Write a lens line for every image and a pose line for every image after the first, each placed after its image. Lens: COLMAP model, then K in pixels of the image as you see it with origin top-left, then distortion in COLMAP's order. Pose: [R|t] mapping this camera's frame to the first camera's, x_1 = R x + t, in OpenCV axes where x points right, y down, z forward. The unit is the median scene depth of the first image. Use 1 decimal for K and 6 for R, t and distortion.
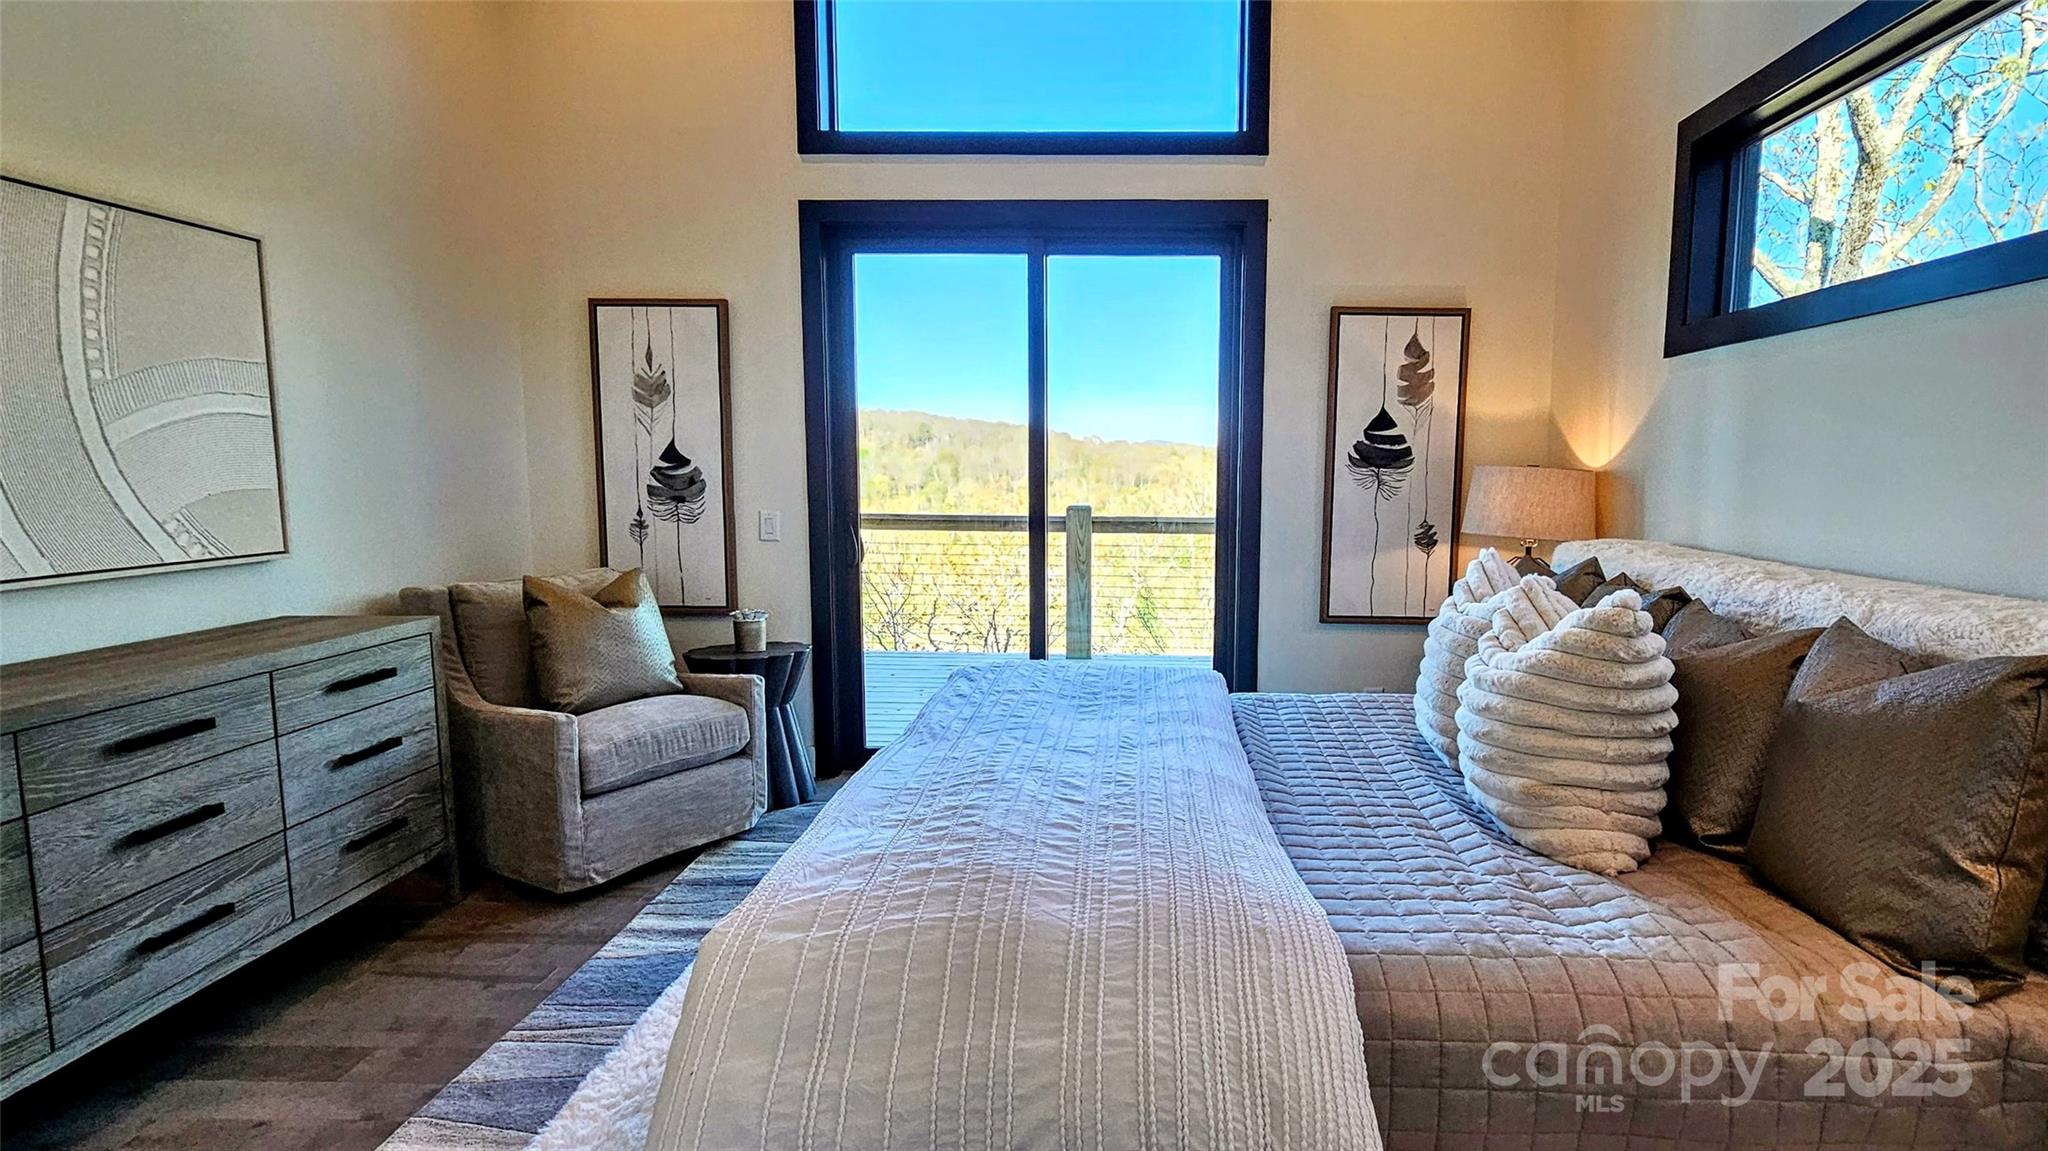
lens RADIAL K [[924.1, 0, 1024.0], [0, 924.1, 575.5], [0, 0, 1]] dist [-0.000817, -0.000294]
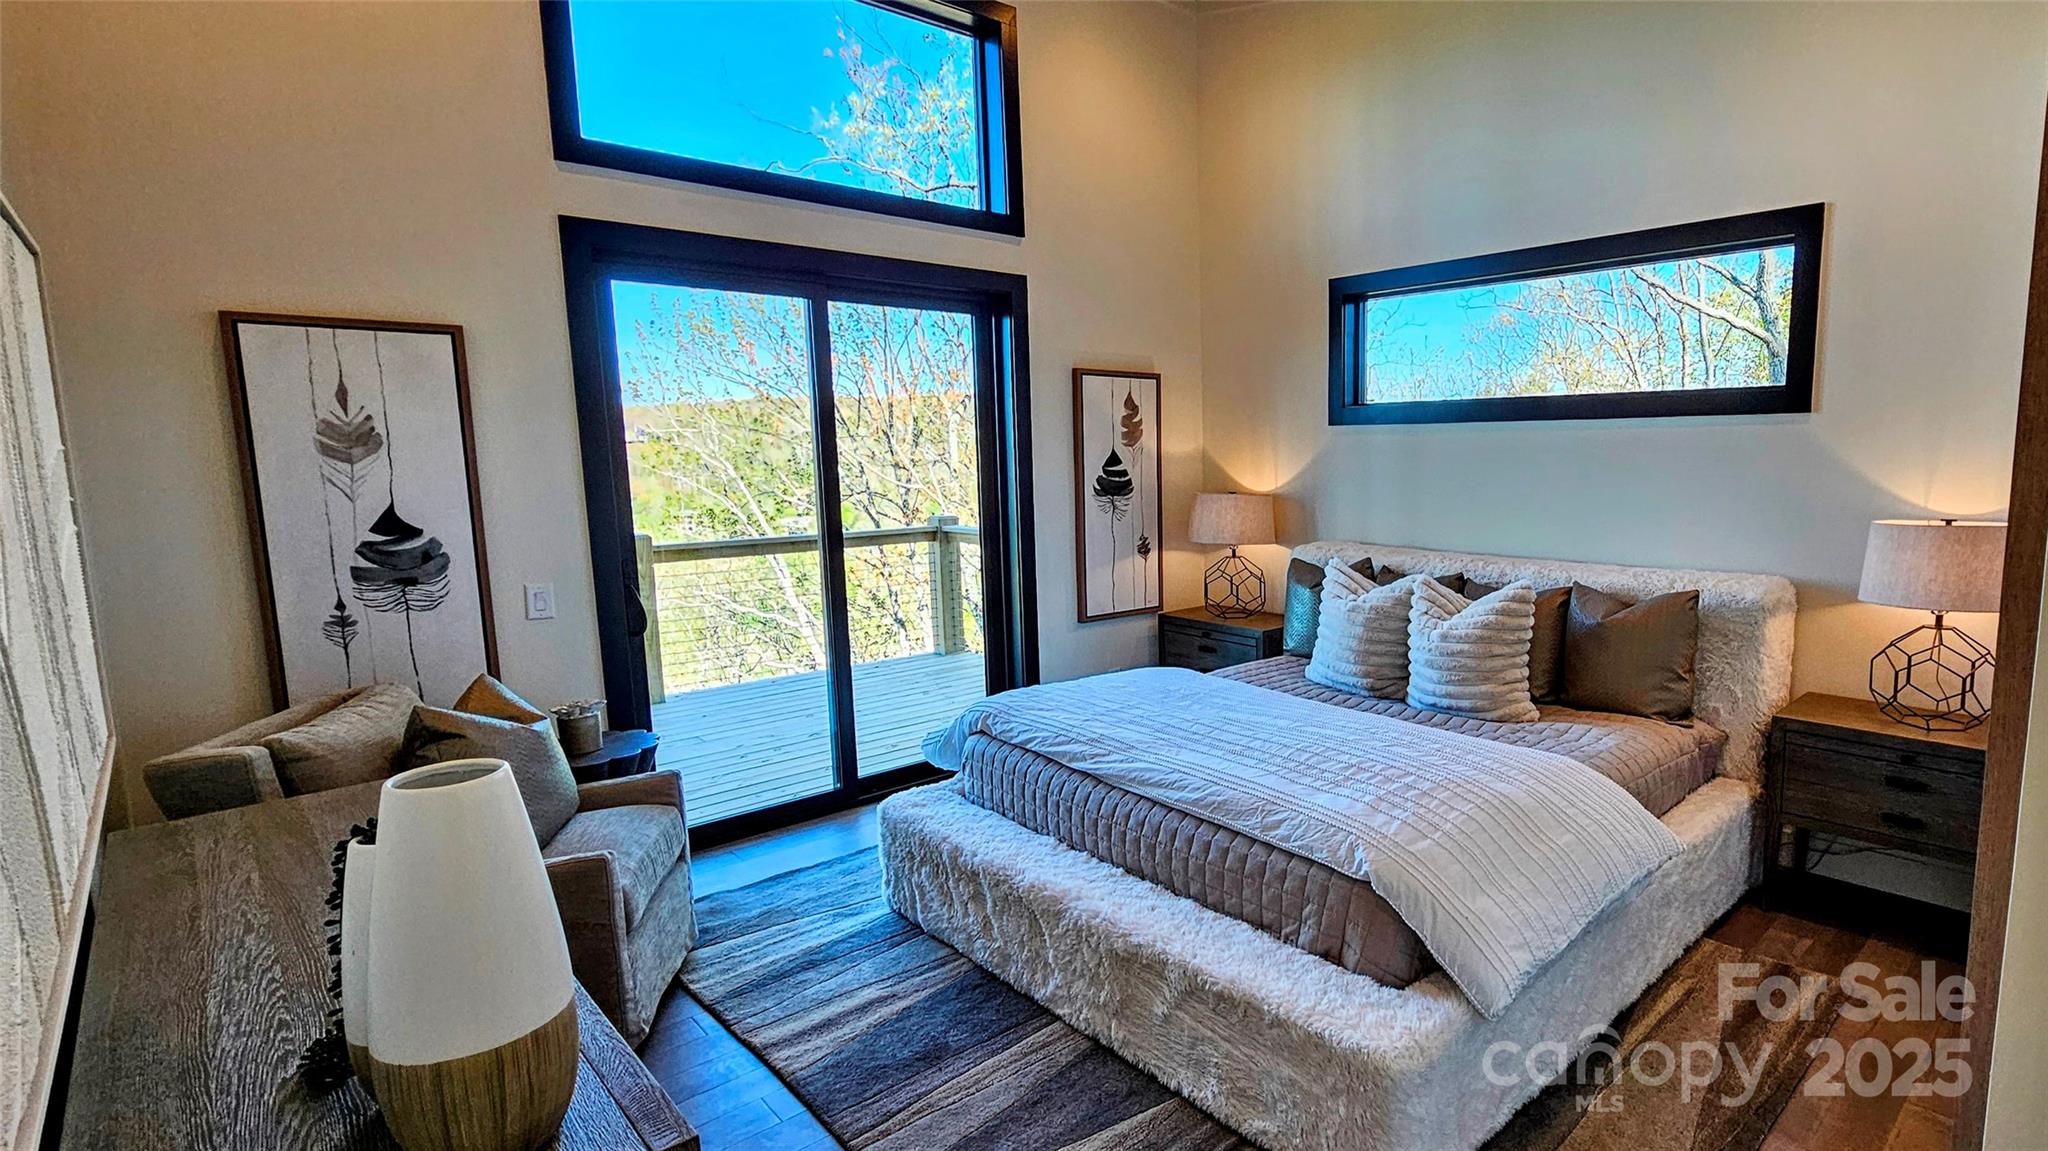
lens RADIAL K [[1044.9, 0, 1024.0], [0, 1044.9, 575.5], [0, 0, 1]] dist [-0.002096, -0.000593]
pose [[0.737662, -0.108735, 0.666357, -0.606732], [0.105573, 0.993382, 0.045228, -0.077156], [-0.666865, 0.036986, 0.744260, 0.016146]]
